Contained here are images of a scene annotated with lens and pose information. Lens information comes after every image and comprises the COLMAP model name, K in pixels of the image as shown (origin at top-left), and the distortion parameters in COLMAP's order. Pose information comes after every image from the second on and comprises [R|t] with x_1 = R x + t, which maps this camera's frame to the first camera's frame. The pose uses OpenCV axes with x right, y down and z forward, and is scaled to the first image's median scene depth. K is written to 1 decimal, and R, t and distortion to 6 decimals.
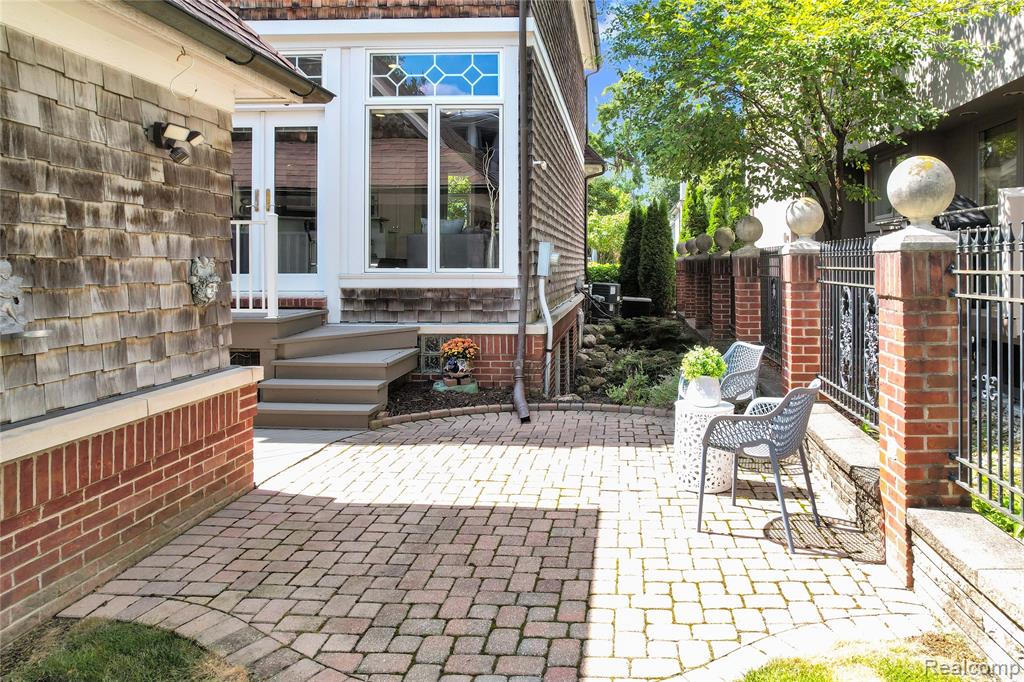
lens RADIAL K [[1235.4, 0, 512.0], [0, 1235.4, 341.0], [0, 0, 1]] dist [-0.121219, 0.020832]
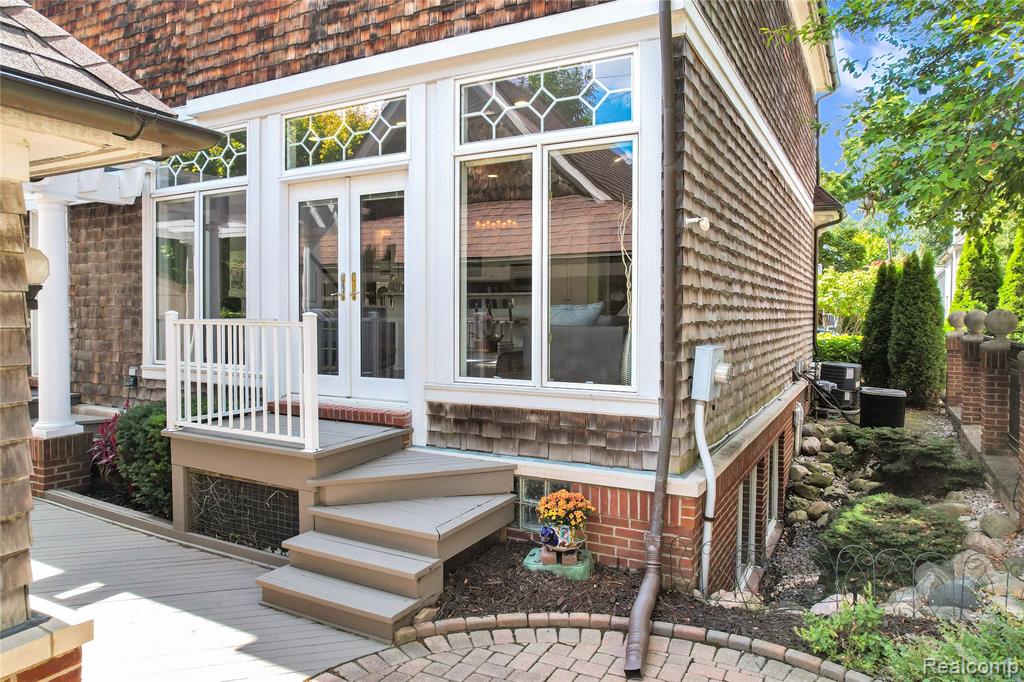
lens RADIAL K [[715.2, 0, 450.3], [0, 715.2, 339.9], [0, 0, 1]] dist [-0.058626, 0.032554]
pose [[0.887437, 0.010872, -0.460800, 0.077864], [0.002339, 0.999603, 0.028090, -0.093451], [0.460923, -0.026006, 0.887059, 0.615168]]
